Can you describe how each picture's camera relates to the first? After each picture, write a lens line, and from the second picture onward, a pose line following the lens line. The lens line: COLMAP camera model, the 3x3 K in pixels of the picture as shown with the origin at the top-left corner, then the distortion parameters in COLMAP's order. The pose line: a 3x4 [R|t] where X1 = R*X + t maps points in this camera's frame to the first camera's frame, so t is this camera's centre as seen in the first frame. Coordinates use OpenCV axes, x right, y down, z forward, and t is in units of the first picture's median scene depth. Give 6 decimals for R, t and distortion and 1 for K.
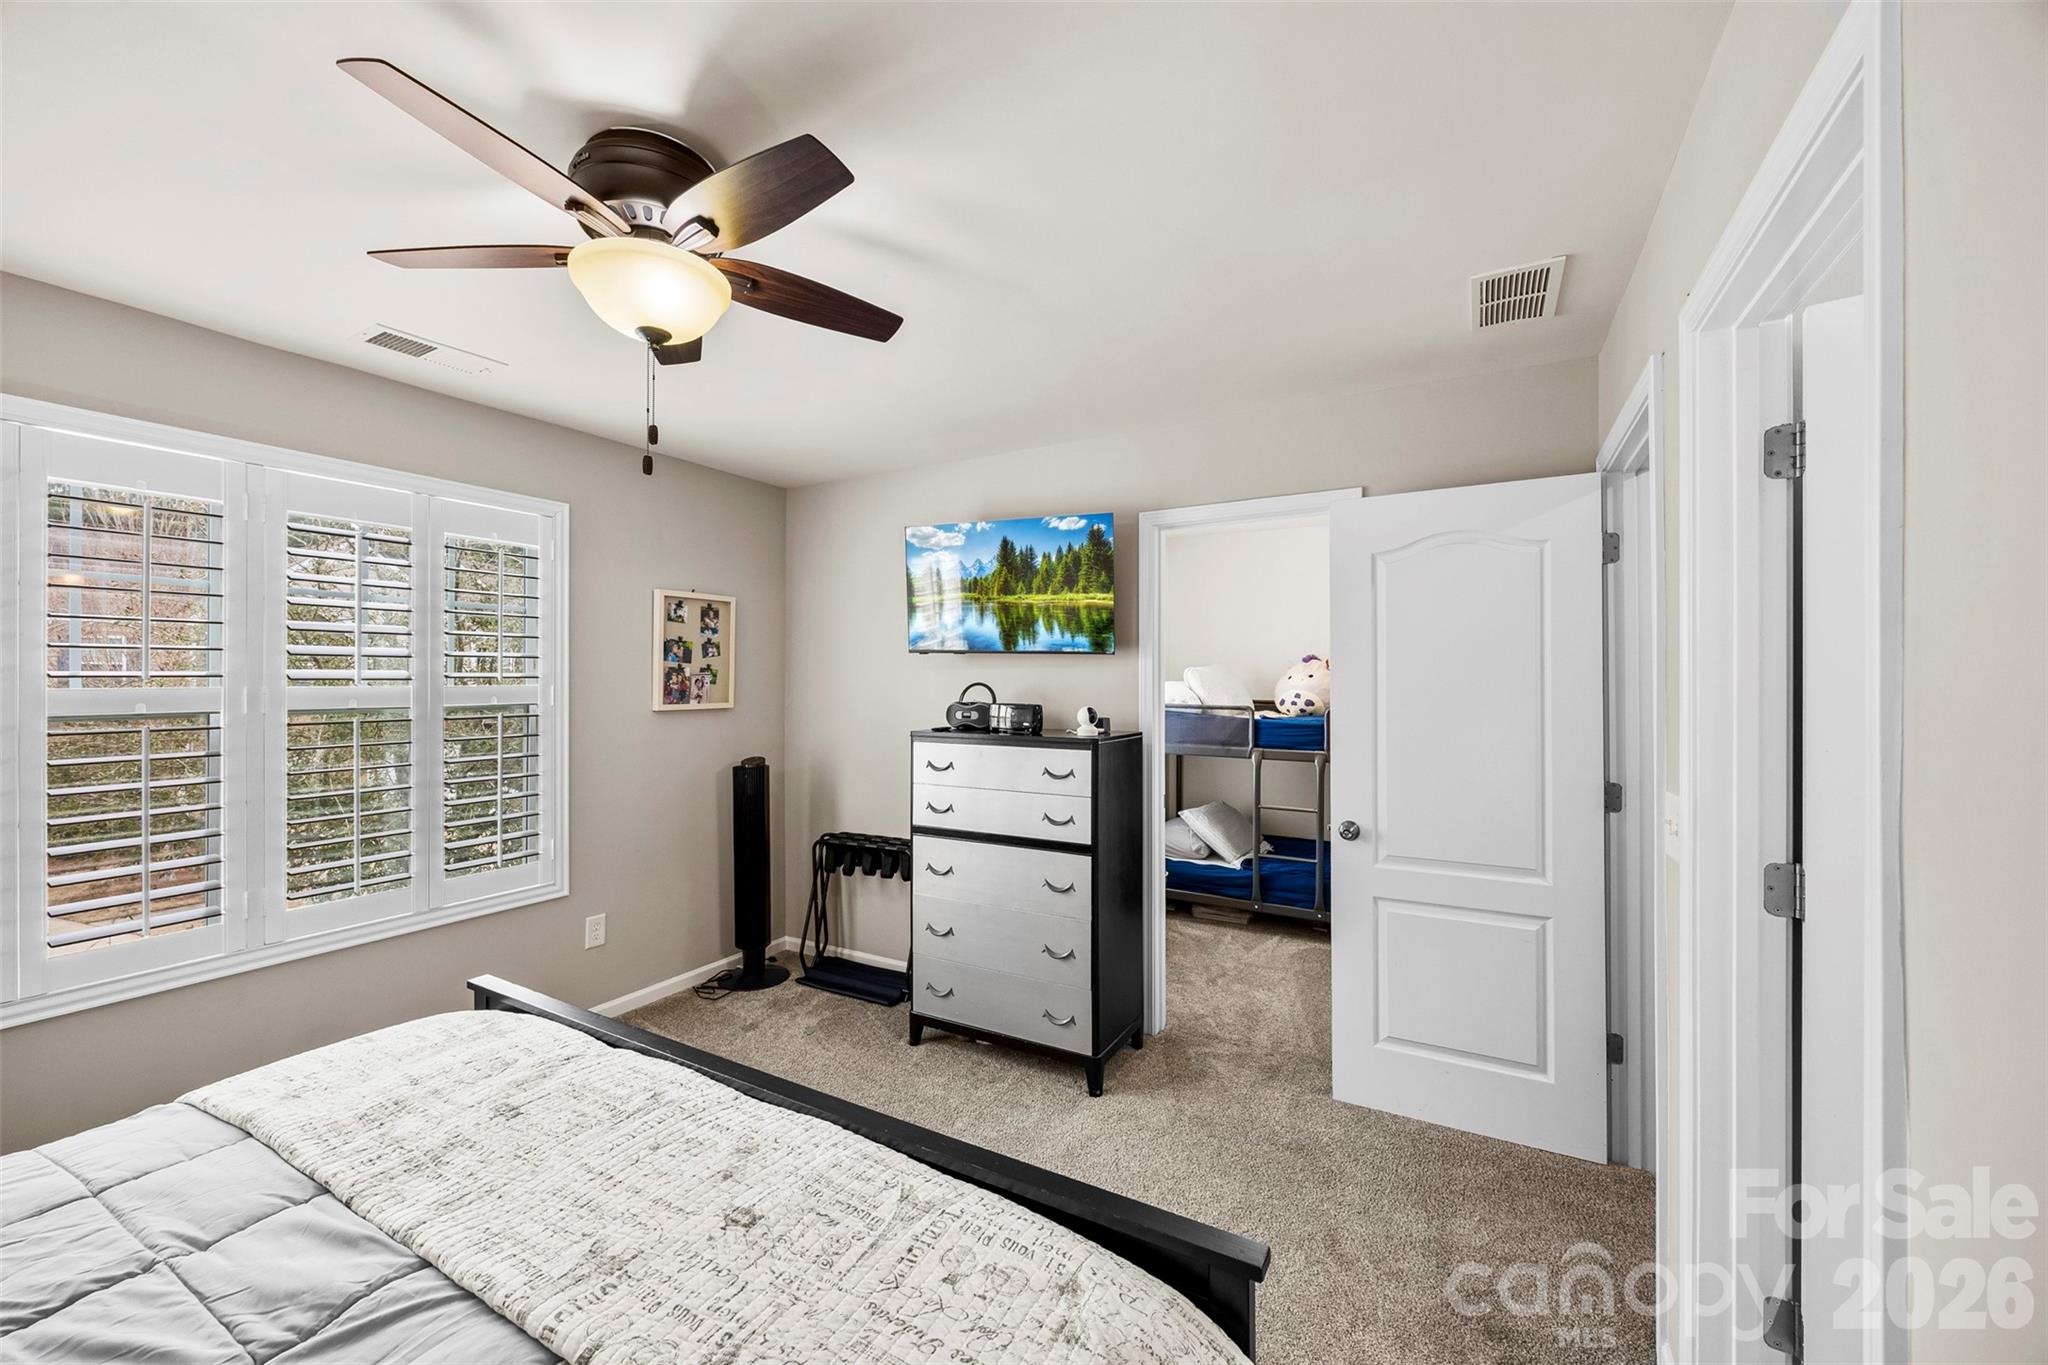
lens RADIAL K [[784.8, 0, 1028.4], [0, 784.8, 678.0], [0, 0, 1]] dist [-0.002666, 0.000058]
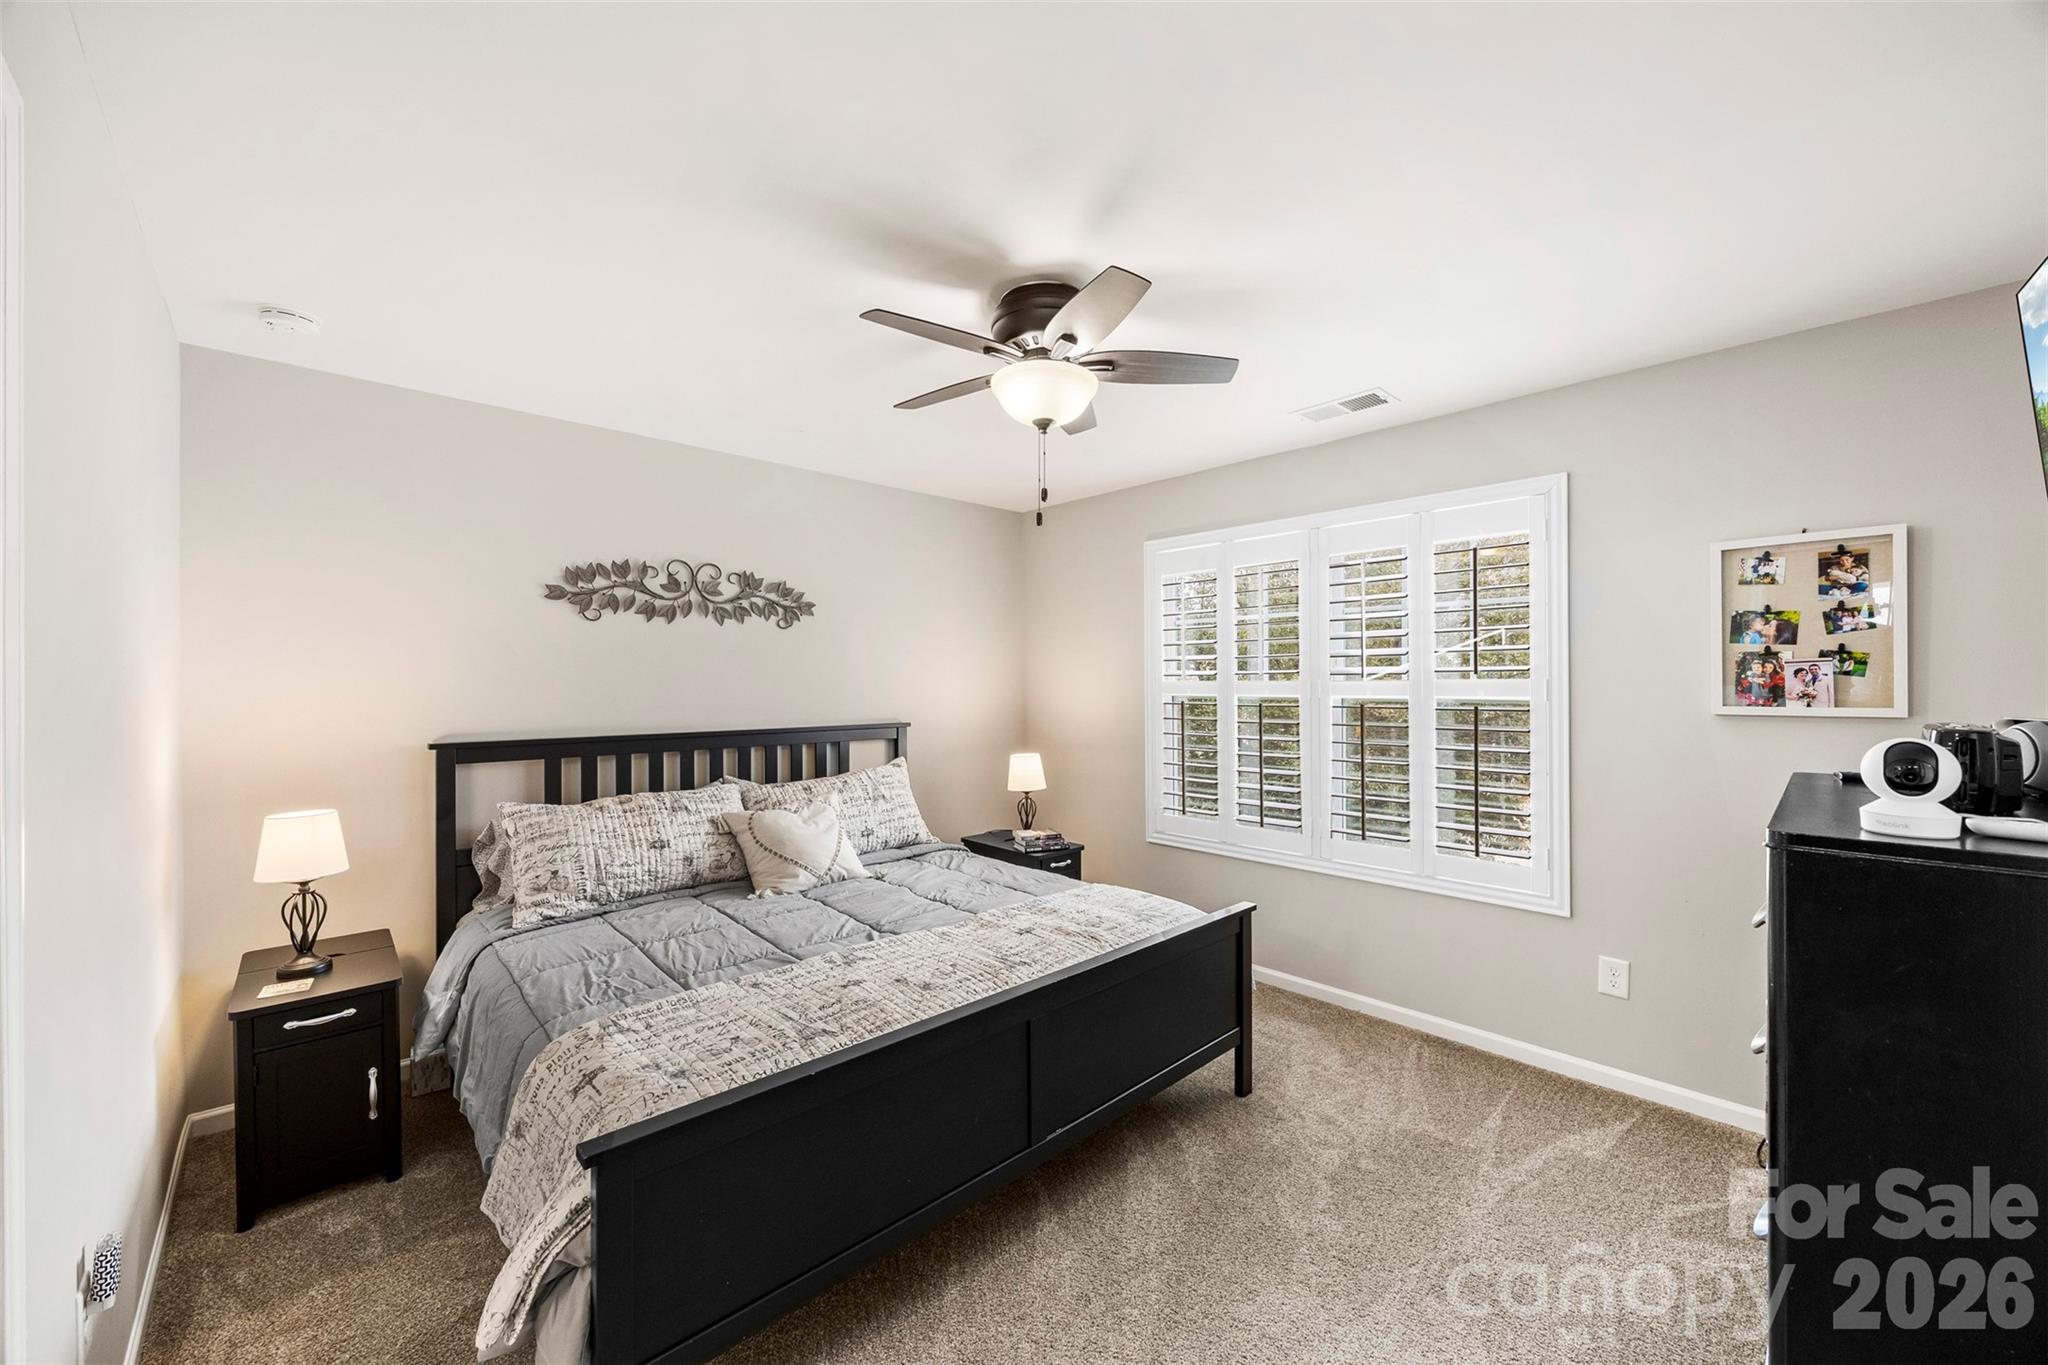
lens RADIAL K [[784.8, 0, 1036.0], [0, 784.8, 680.8], [0, 0, 1]] dist [-0.002666, 0.000058]
pose [[-0.279172, -0.000952, -0.960241, 0.420832], [0.005356, 0.999982, -0.002548, 0.010871], [0.960226, -0.005854, -0.279162, 0.671134]]
